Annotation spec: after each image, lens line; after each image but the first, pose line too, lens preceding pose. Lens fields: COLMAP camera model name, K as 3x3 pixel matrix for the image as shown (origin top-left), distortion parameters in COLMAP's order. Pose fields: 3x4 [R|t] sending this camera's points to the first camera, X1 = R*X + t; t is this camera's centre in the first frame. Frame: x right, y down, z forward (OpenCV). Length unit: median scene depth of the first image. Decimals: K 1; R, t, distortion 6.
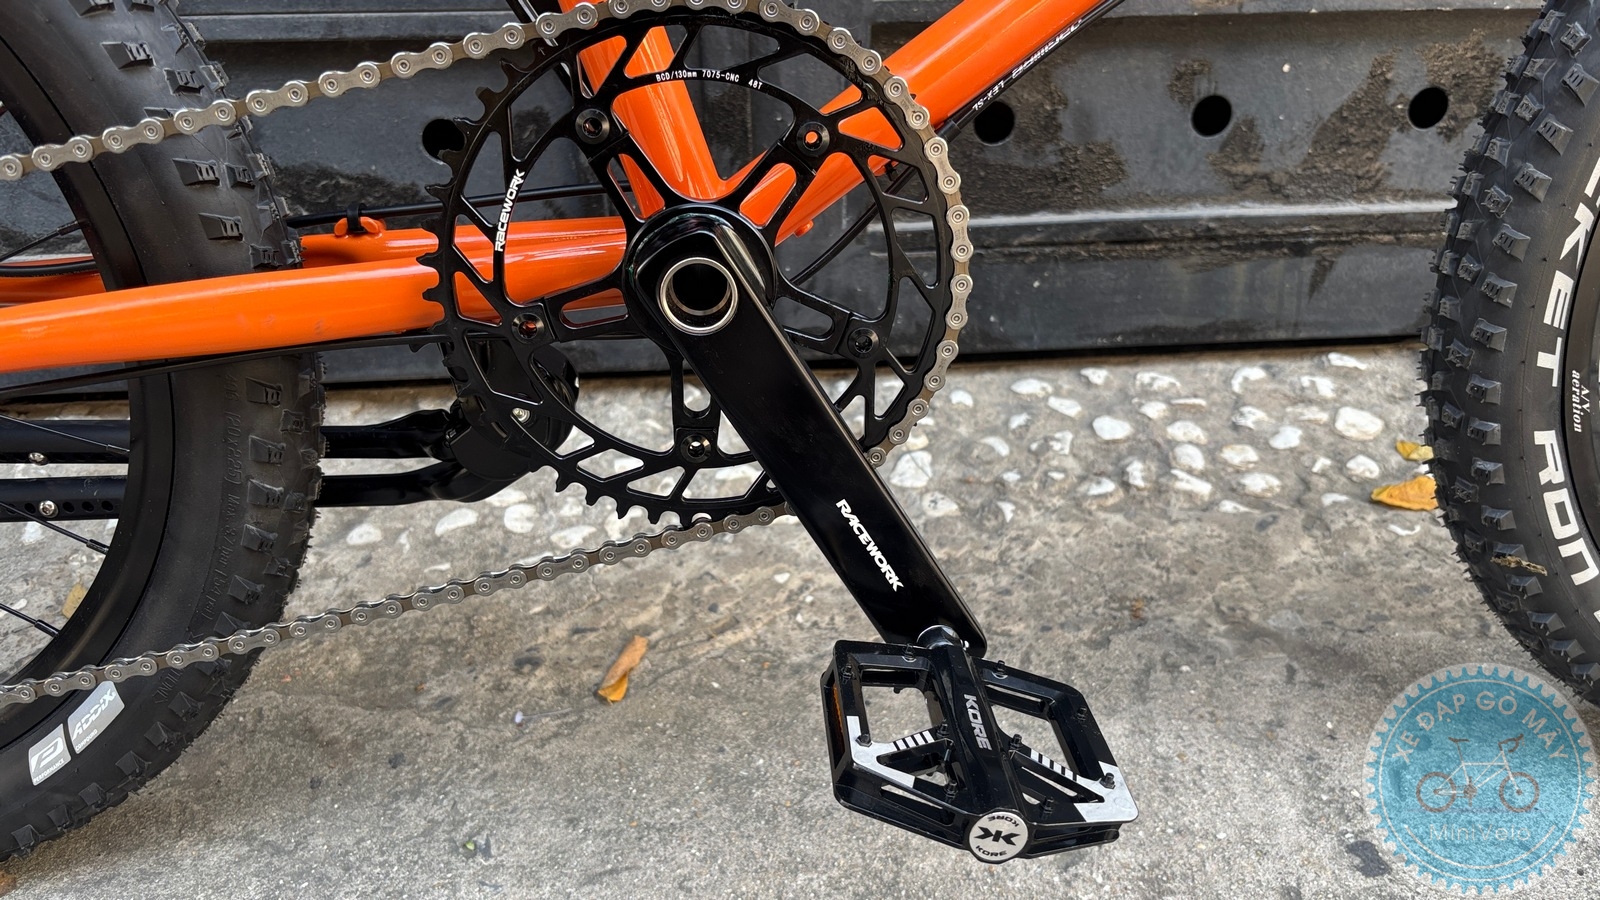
lens RADIAL K [[1238.7, 0, 811.2], [0, 1238.7, 454.2], [0, 0, 1]] dist [0.060544, -0.104123]
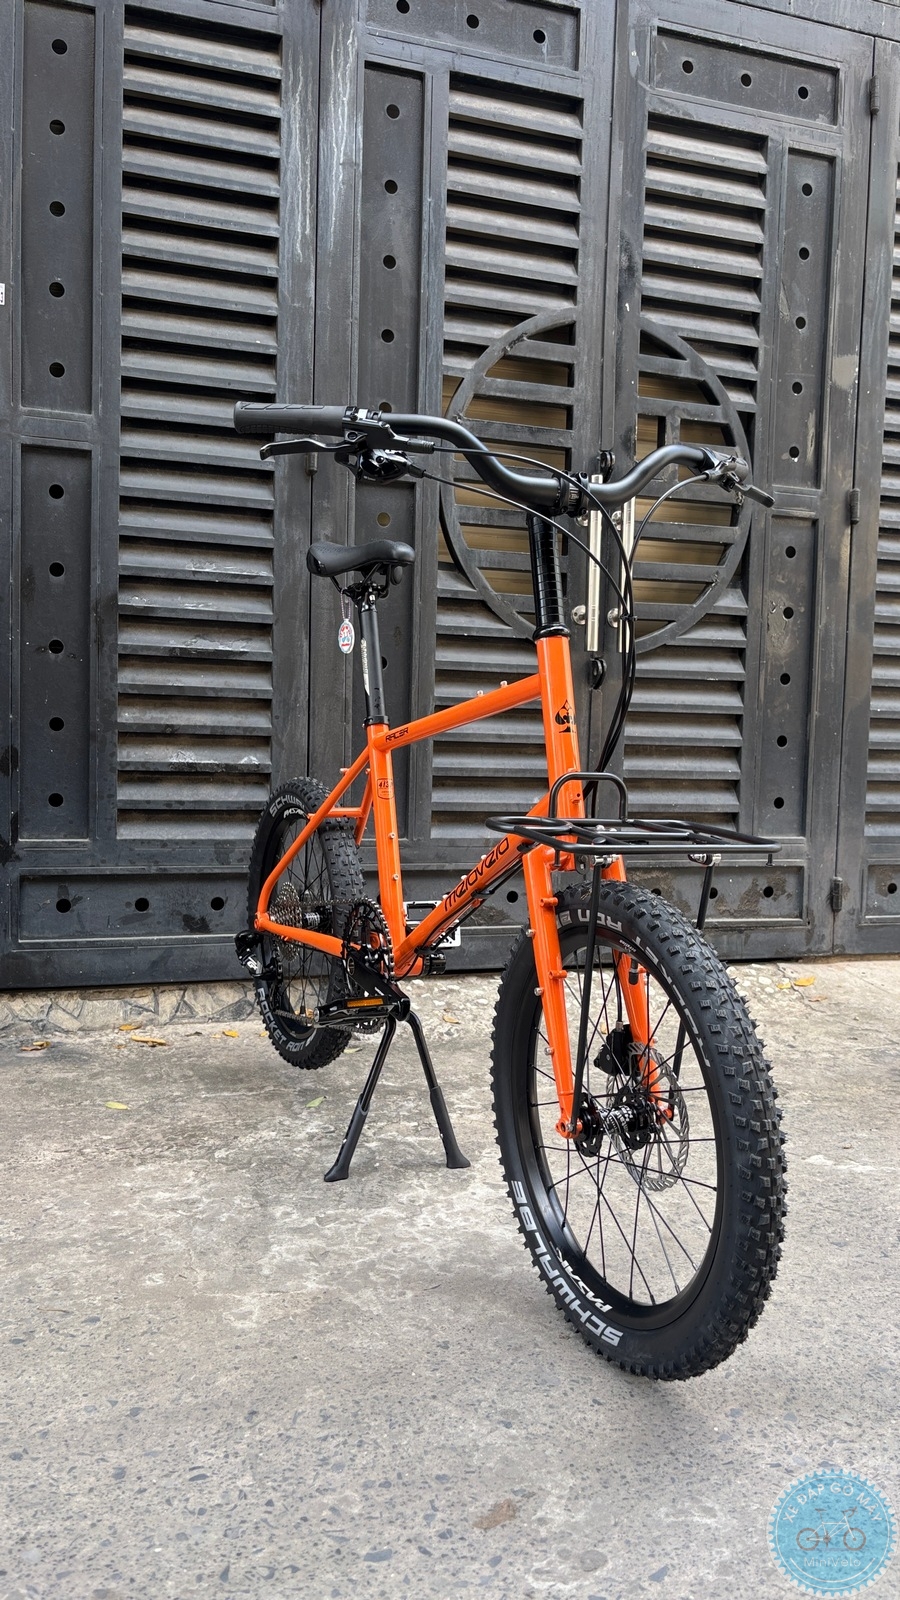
lens RADIAL K [[1227.5, 0, 456.8], [0, 1227.5, 805.9], [0, 0, 1]] dist [0.183681, -0.494179]
pose [[0.968064, 0.026613, 0.249288, -1.523069], [0.063510, 0.935882, -0.346541, 0.802936], [-0.242527, 0.351306, 0.904303, -2.508563]]
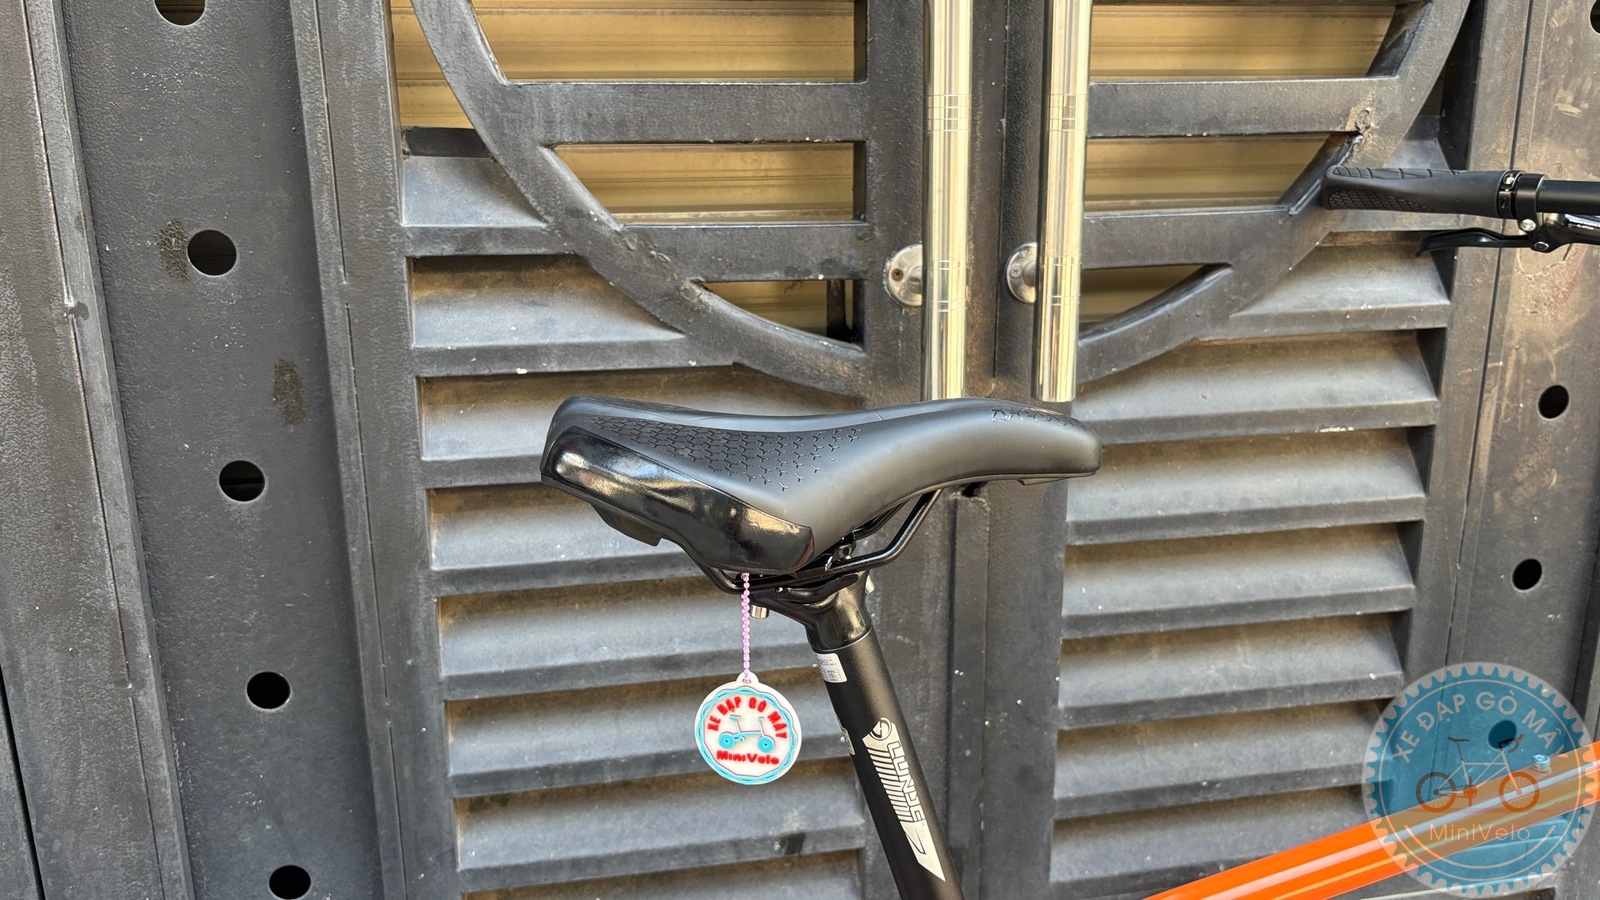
lens RADIAL K [[1231.9, 0, 799.3], [0, 1231.9, 452.3], [0, 0, 1]] dist [-0.000817, 0.004050]
pose [[0.993635, -0.021265, 0.110620, -0.414338], [0.039140, 0.986009, -0.162032, -0.759520], [-0.105627, 0.165330, 0.980566, -0.382381]]
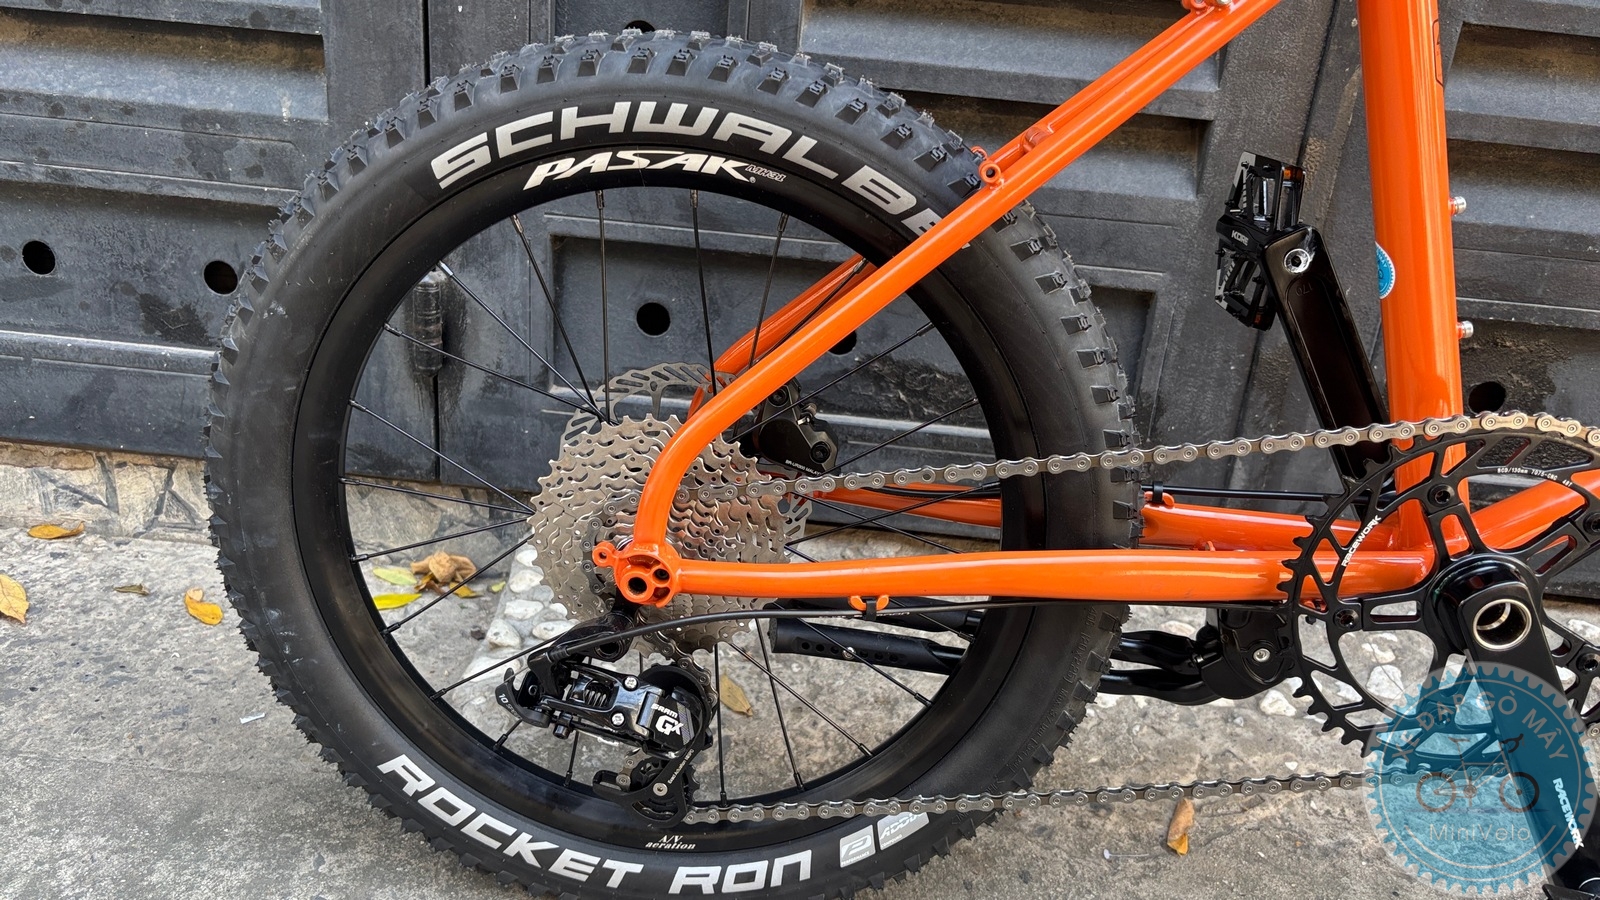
lens RADIAL K [[1222.8, 0, 796.3], [0, 1222.8, 447.5], [0, 0, 1]] dist [0.052354, -0.076009]
pose [[0.985069, 0.142902, -0.096007, -0.455778], [-0.147463, 0.988168, -0.042184, -0.088913], [0.088843, 0.055711, 0.994486, -0.261259]]
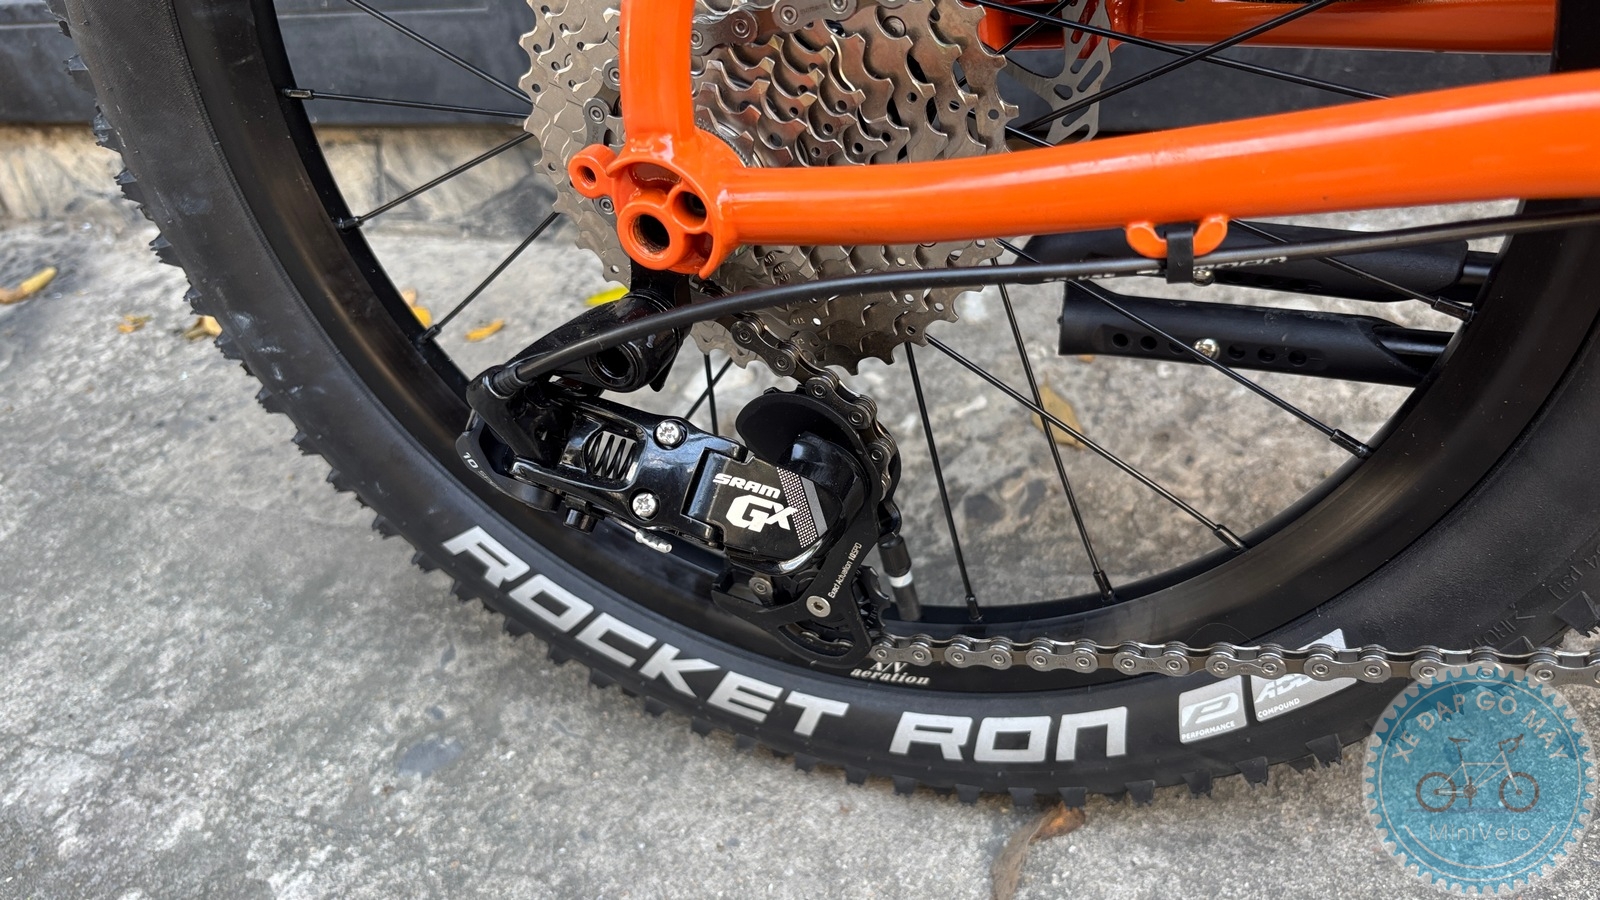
lens RADIAL K [[1238.7, 0, 811.2], [0, 1238.7, 454.2], [0, 0, 1]] dist [0.060544, -0.104123]
pose [[0.898182, 0.160005, -0.409472, -0.409697], [-0.059325, 0.967009, 0.247737, -0.047482], [0.435603, -0.198221, 0.878043, 0.226508]]
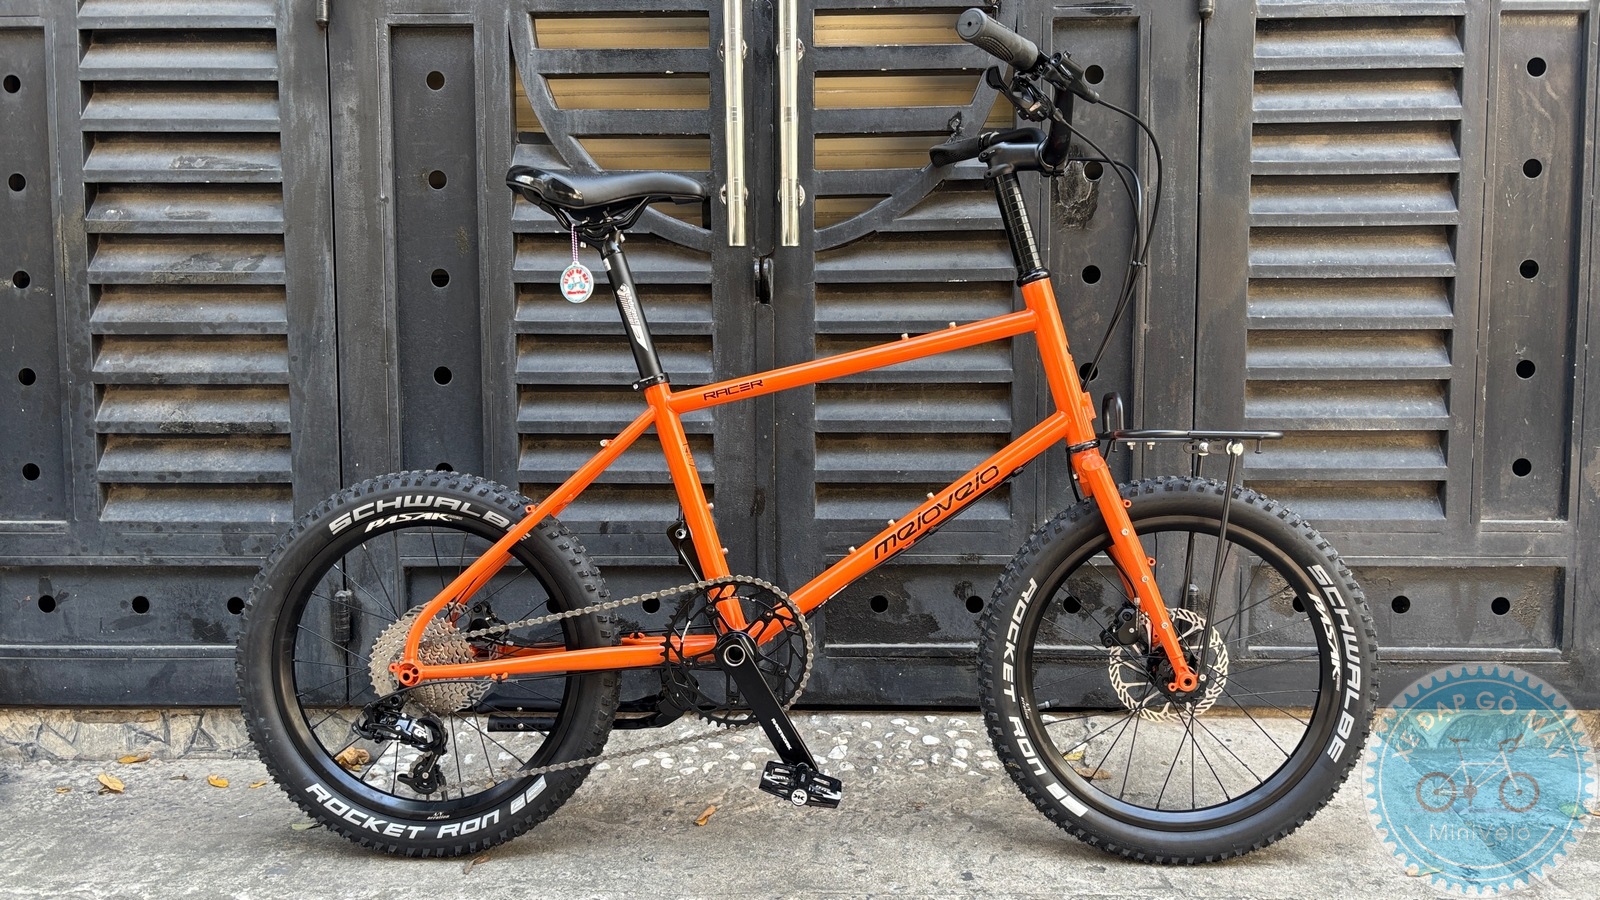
lens RADIAL K [[1232.9, 0, 798.8], [0, 1232.9, 459.3], [0, 0, 1]] dist [0.042259, -0.028204]
pose [[0.994403, 0.020354, -0.103679, 0.276630], [-0.054453, 0.939639, -0.337806, 0.326275], [0.090545, 0.341561, 0.935488, -1.545216]]
